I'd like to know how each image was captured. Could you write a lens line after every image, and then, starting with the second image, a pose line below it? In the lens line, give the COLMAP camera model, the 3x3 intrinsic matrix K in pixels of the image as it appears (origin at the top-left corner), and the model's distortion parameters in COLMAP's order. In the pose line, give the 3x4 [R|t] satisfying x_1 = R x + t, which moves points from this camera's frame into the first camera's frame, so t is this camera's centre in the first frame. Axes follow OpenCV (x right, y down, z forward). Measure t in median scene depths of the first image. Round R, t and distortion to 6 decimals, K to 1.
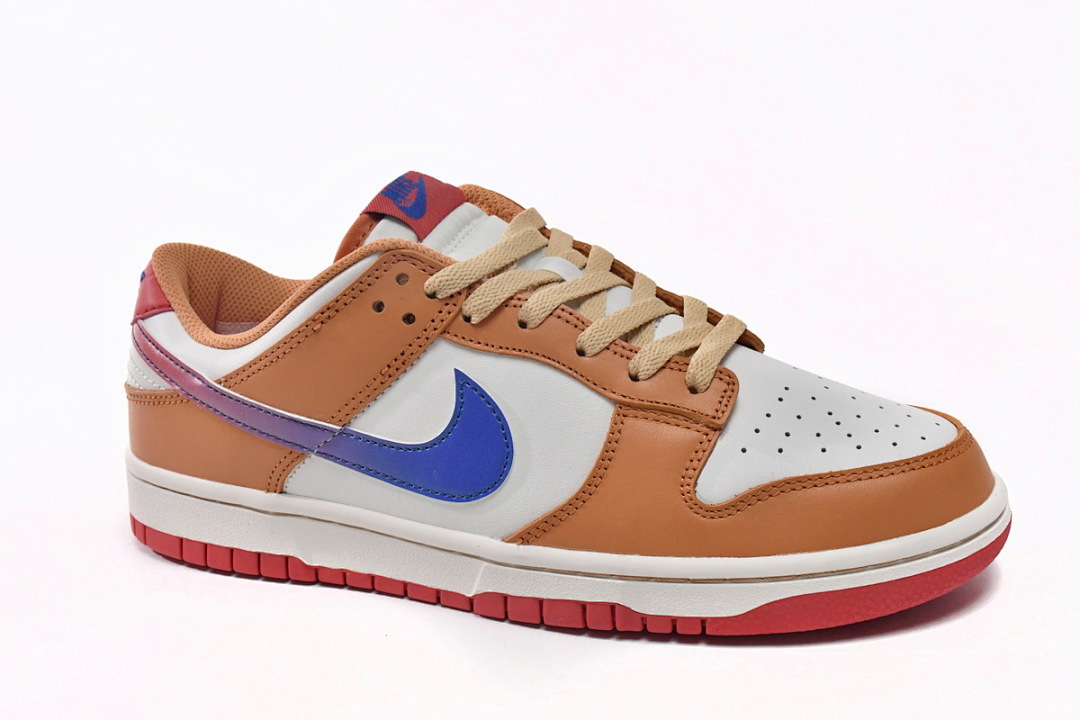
lens RADIAL K [[1483.0, 0, 529.8], [0, 1483.0, 365.4], [0, 0, 1]] dist [0.158361, 0.000000]
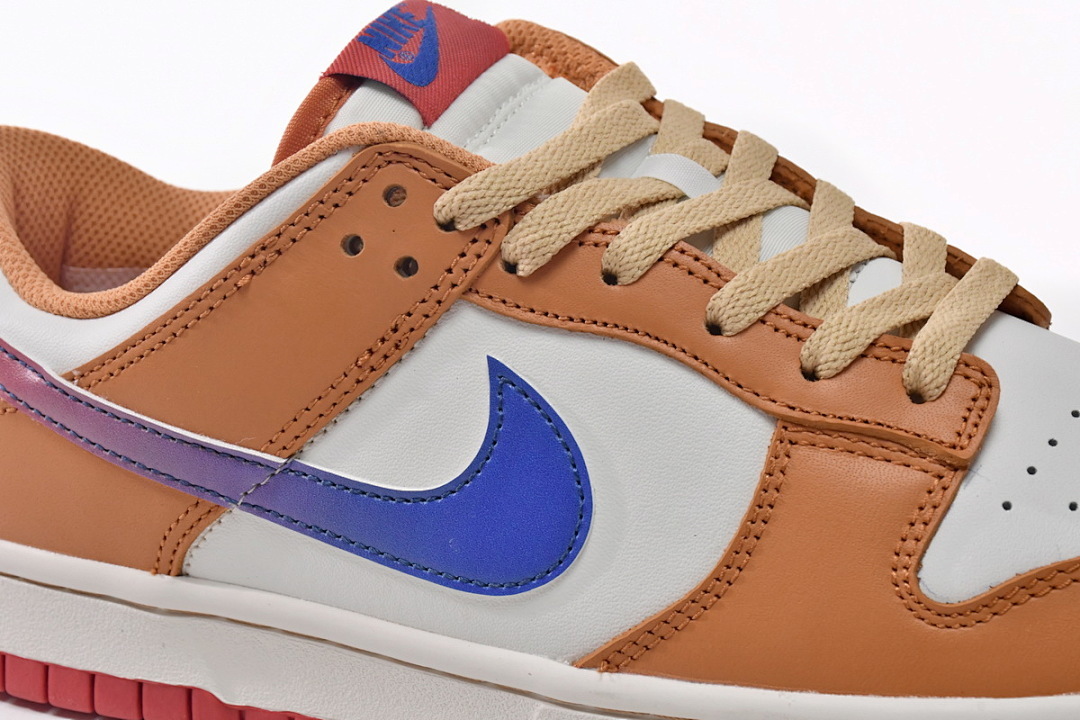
lens RADIAL K [[2969.1, 0, 544.0], [0, 2969.1, 356.1], [0, 0, 1]] dist [0.124358, 0.000000]
pose [[0.999251, 0.003609, -0.038523, 0.013449], [-0.002975, 0.999859, 0.016509, -0.016347], [0.038577, -0.016382, 0.999121, -0.115031]]
